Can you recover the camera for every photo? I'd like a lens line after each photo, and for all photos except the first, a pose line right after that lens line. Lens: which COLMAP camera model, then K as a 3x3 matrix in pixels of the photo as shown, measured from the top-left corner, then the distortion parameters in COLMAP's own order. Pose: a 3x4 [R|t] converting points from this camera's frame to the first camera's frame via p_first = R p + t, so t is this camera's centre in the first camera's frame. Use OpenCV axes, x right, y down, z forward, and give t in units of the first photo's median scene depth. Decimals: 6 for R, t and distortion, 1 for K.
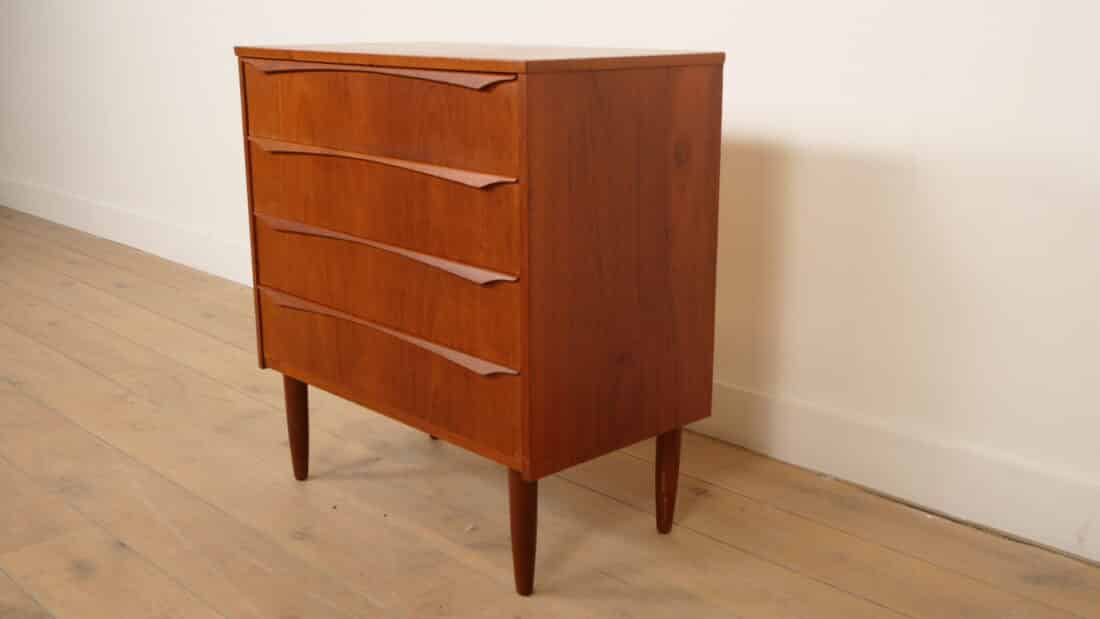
lens RADIAL K [[1166.9, 0, 550.0], [0, 1166.9, 309.5], [0, 0, 1]] dist [-0.001110, -0.000807]
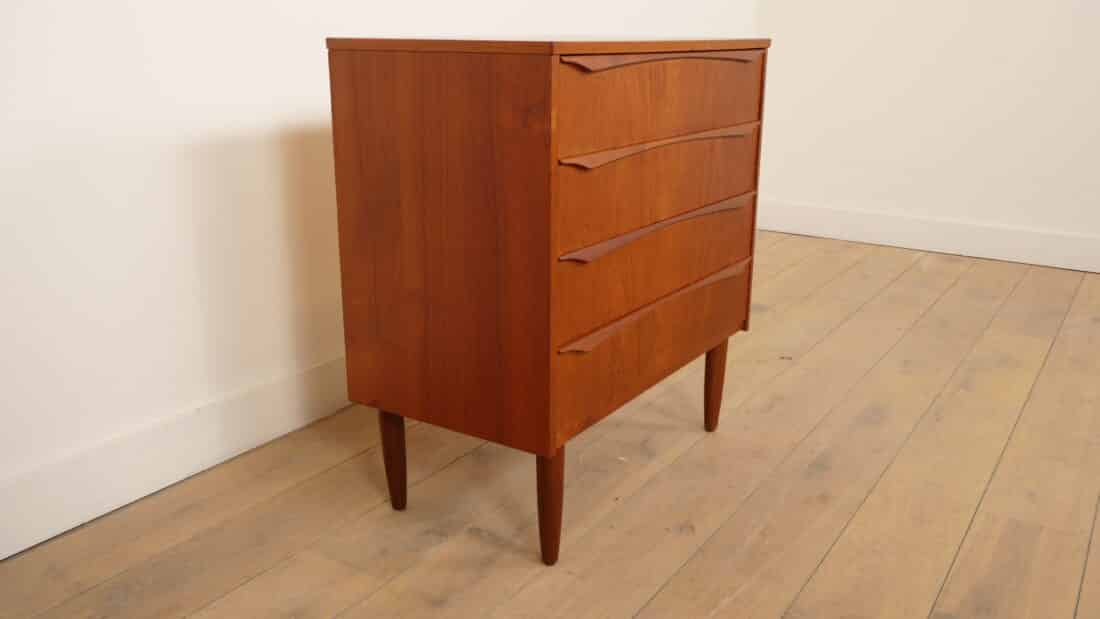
lens RADIAL K [[980.0, 0, 550.0], [0, 980.0, 309.5], [0, 0, 1]] dist [-0.023155, -0.005572]
pose [[-0.236934, -0.272088, 0.932647, -1.014620], [0.235338, 0.915317, 0.326819, -0.310438], [-0.942591, 0.296922, -0.152837, 1.304700]]
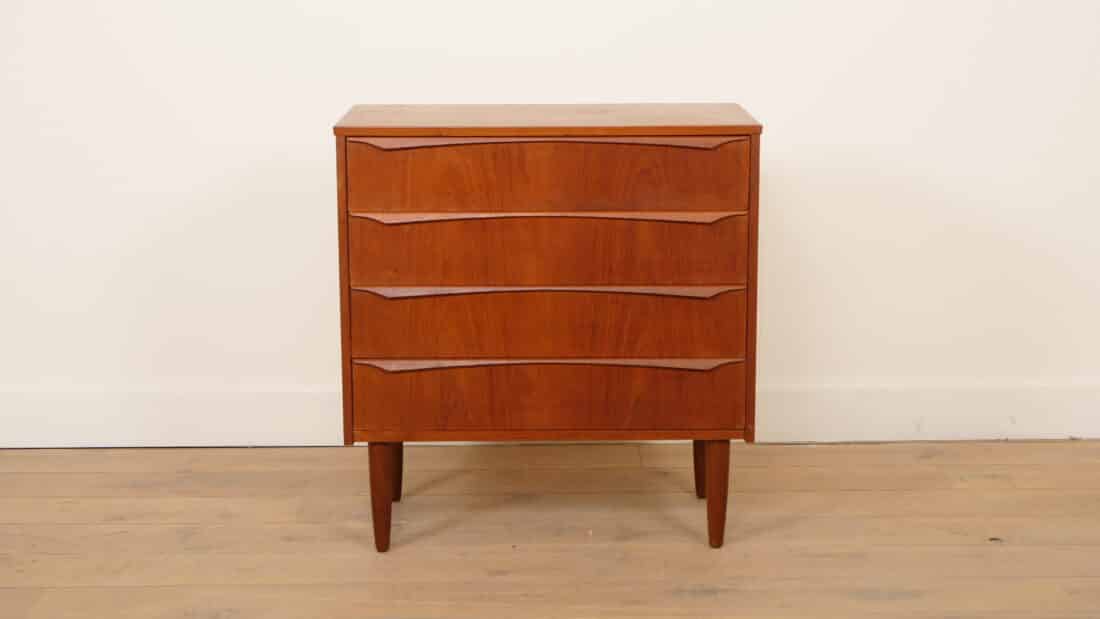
lens RADIAL K [[1922.5, 0, 550.0], [0, 1922.5, 309.5], [0, 0, 1]] dist [0.041887, 0.111991]
pose [[0.678591, -0.146442, 0.719770, -1.560221], [0.185772, 0.982282, 0.024709, -0.085740], [-0.710636, 0.116945, 0.693773, -0.315024]]
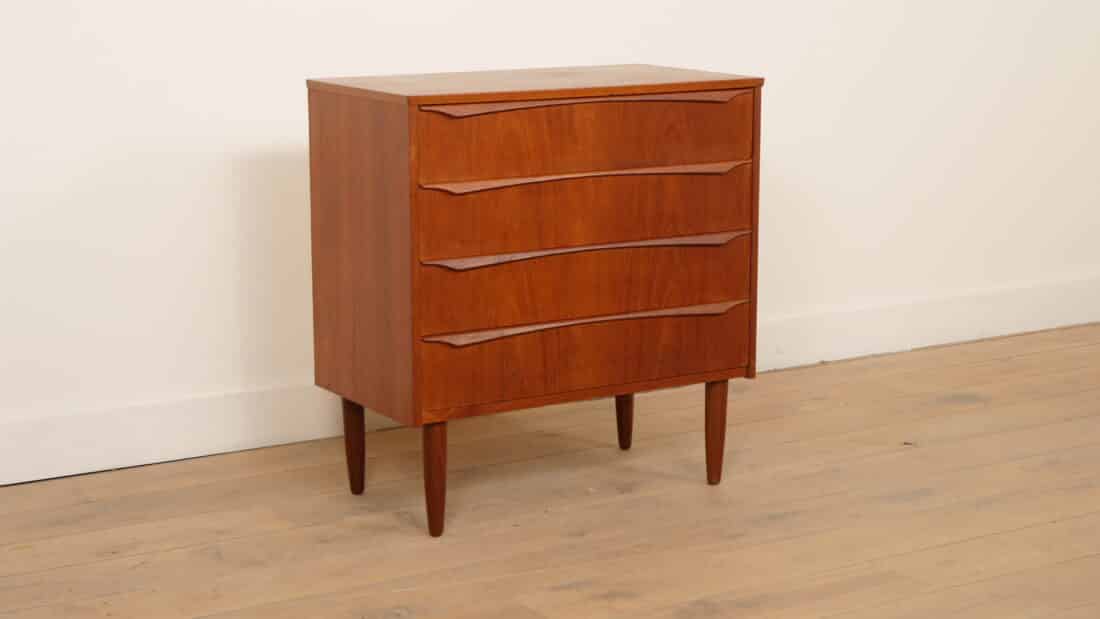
lens RADIAL K [[2068.9, 0, 550.0], [0, 2068.9, 309.5], [0, 0, 1]] dist [0.018993, -0.002821]
pose [[0.197389, -0.186097, 0.962500, -2.214802], [0.243351, 0.960387, 0.135782, -0.295937], [-0.949641, 0.207423, 0.234856, 0.589705]]
